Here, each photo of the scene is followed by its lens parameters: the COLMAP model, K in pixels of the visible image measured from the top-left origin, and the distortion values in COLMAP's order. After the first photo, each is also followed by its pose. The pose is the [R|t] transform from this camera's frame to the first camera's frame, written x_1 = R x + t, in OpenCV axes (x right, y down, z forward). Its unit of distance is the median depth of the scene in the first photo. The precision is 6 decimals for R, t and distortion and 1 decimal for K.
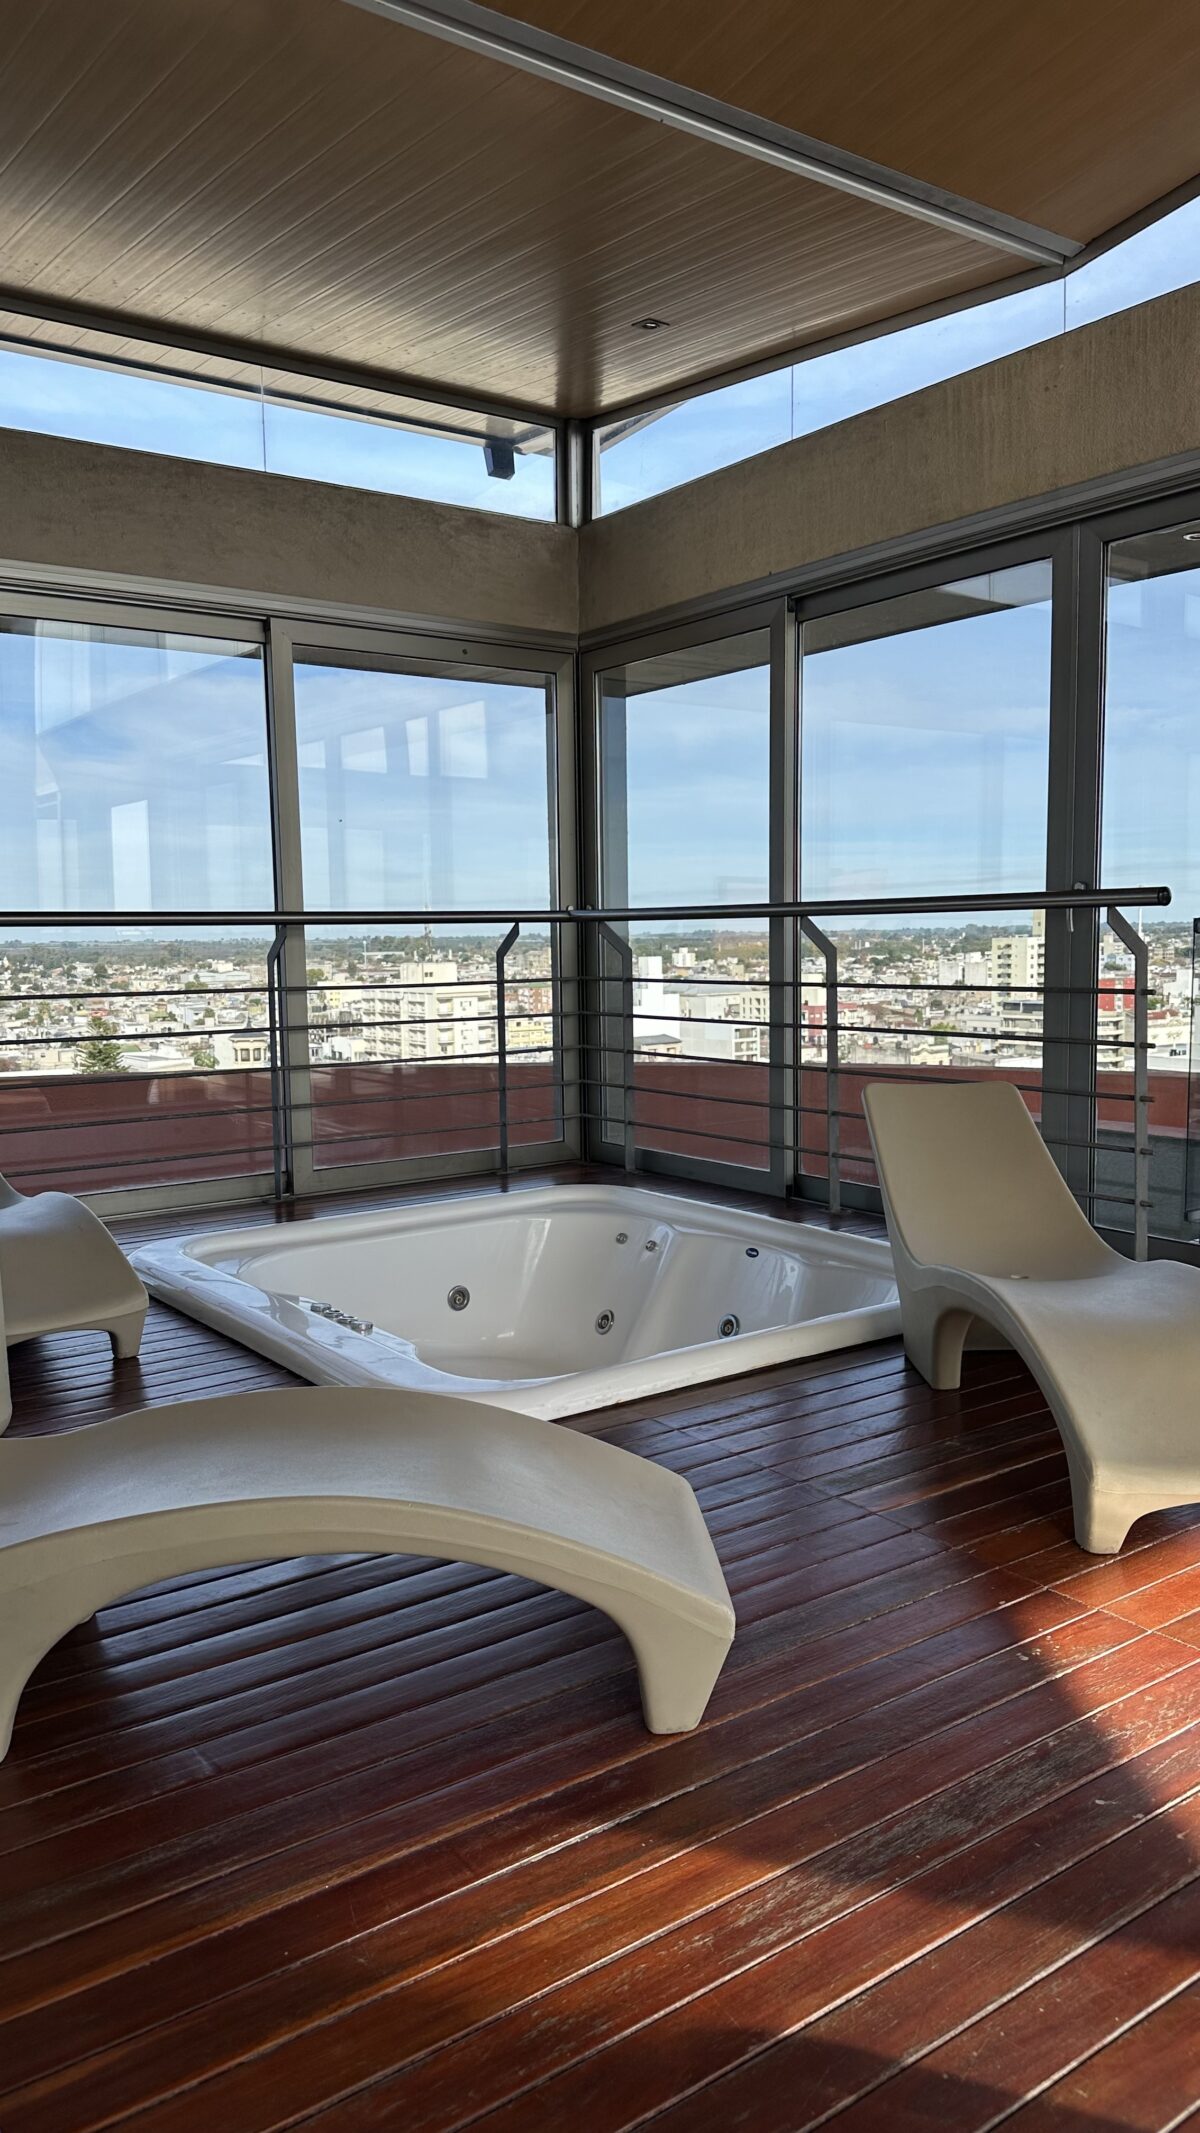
lens RADIAL K [[1498.6, 0, 601.7], [0, 1498.6, 1070.5], [0, 0, 1]] dist [-0.004156, -0.000144]
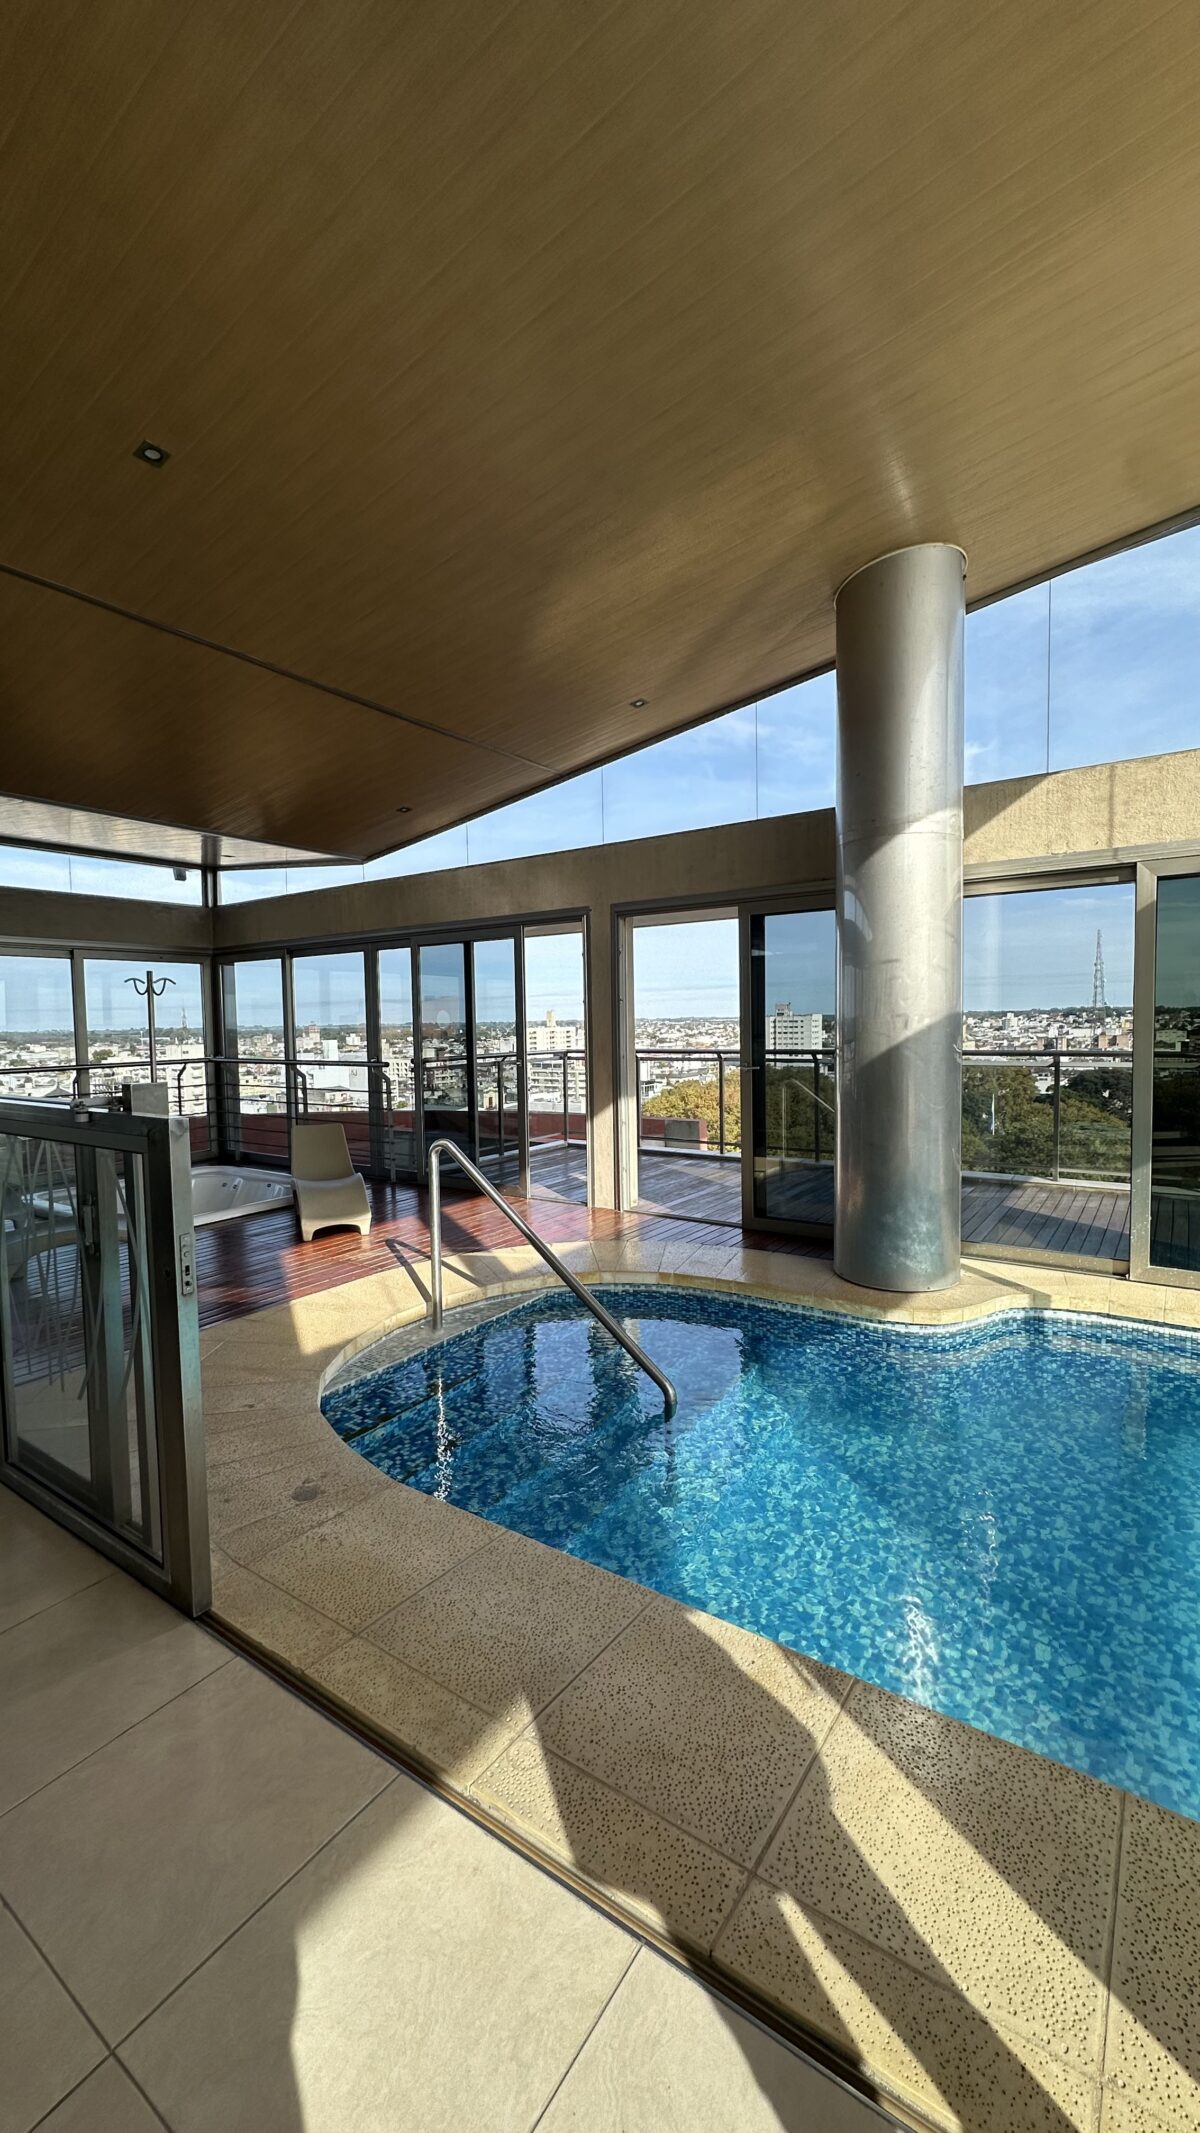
lens RADIAL K [[848.0, 0, 591.9], [0, 848.0, 1059.0], [0, 0, 1]] dist [-0.005745, 0.001471]
pose [[0.945161, -0.013921, 0.326309, 0.122653], [0.031181, 0.998374, -0.047725, -0.016883], [-0.325114, 0.055282, 0.944058, -0.561605]]
